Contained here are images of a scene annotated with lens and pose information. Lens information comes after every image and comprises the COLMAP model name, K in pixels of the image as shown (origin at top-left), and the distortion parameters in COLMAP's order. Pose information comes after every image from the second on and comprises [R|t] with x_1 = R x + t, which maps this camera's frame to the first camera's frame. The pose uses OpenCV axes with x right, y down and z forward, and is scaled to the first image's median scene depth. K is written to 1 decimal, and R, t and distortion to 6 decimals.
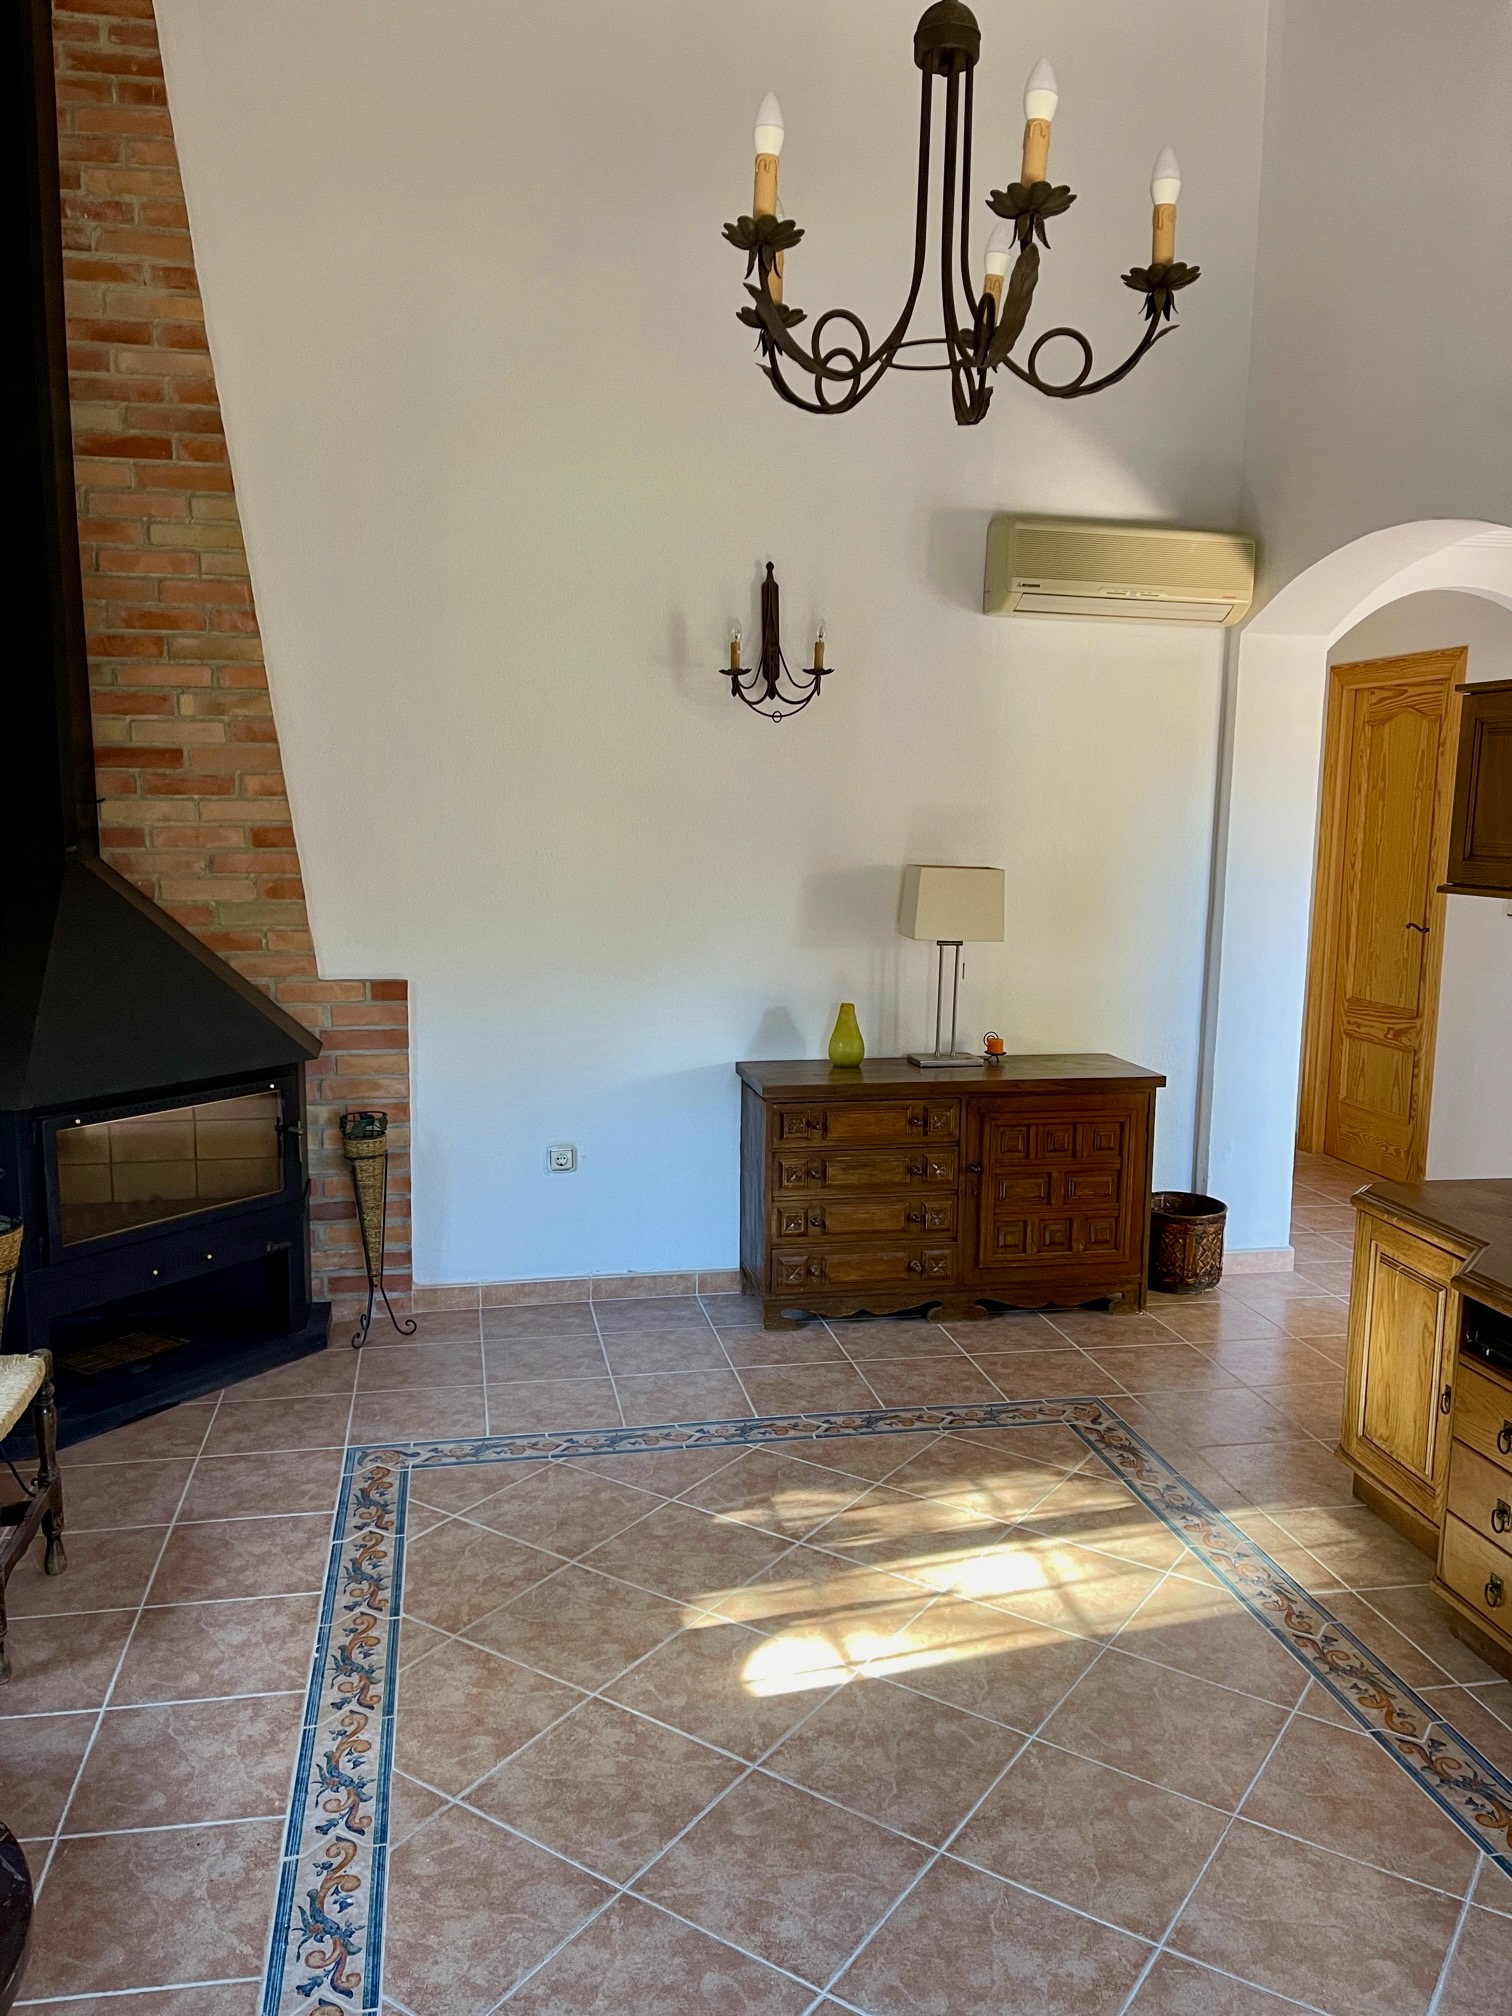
lens RADIAL K [[1530.7, 0, 758.1], [0, 1530.7, 1013.8], [0, 0, 1]] dist [0.075161, -0.087747]
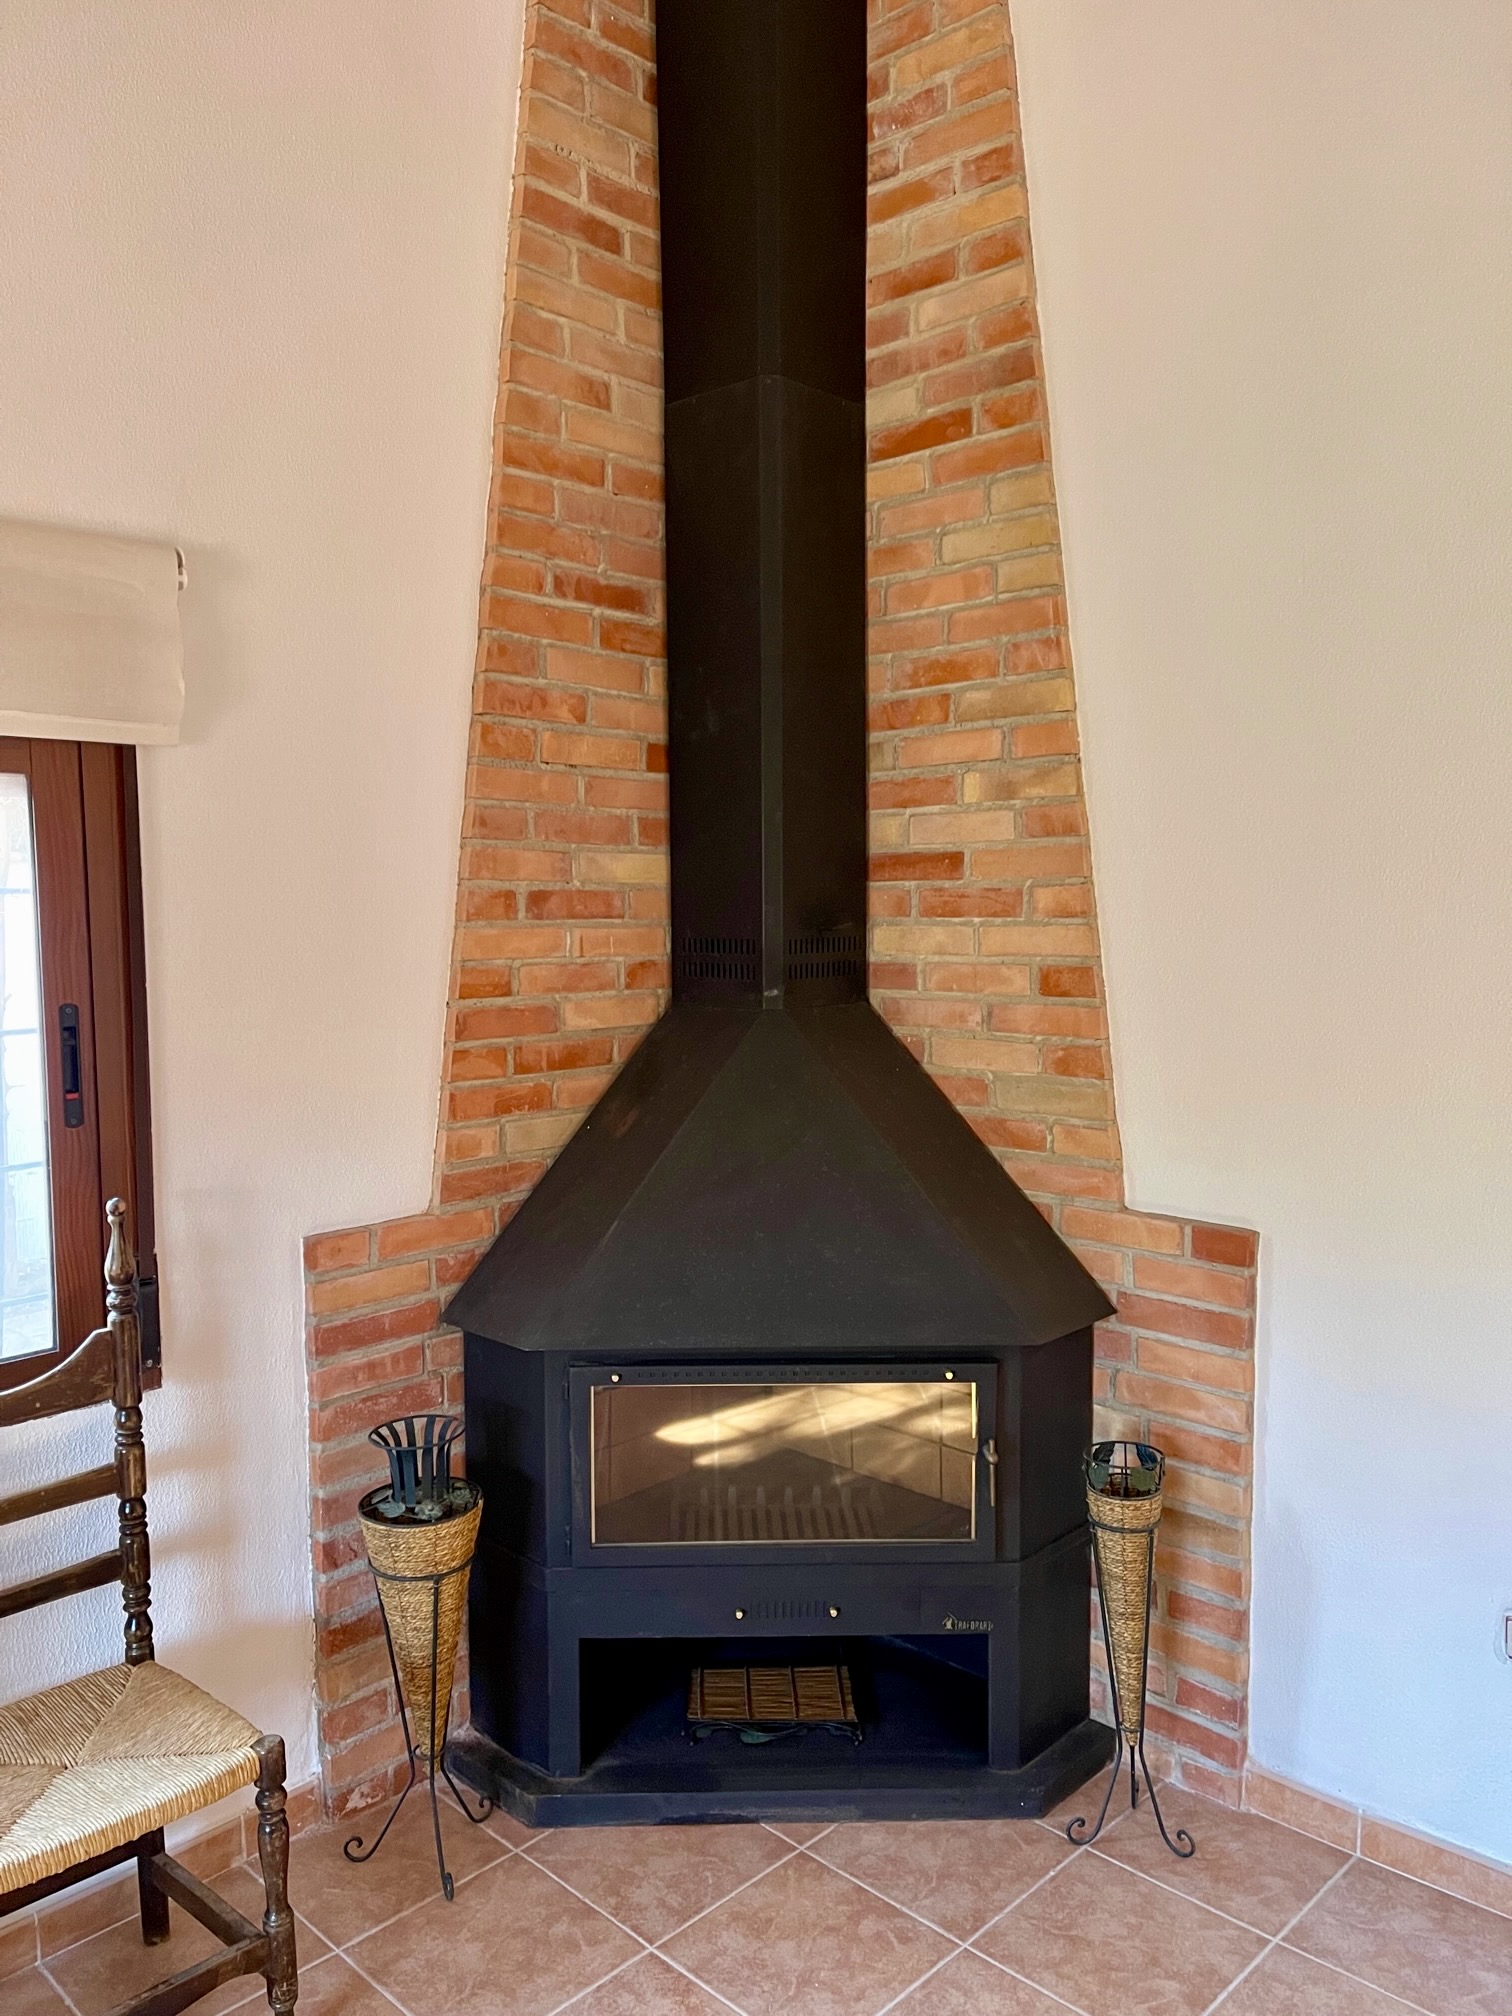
lens RADIAL K [[1530.7, 0, 755.7], [0, 1530.7, 1015.1], [0, 0, 1]] dist [0.075161, -0.087747]
pose [[0.553736, 0.058269, -0.830651, 0.152021], [-0.097333, 0.995240, 0.004930, -0.092708], [0.826984, 0.078120, 0.556772, 0.546265]]
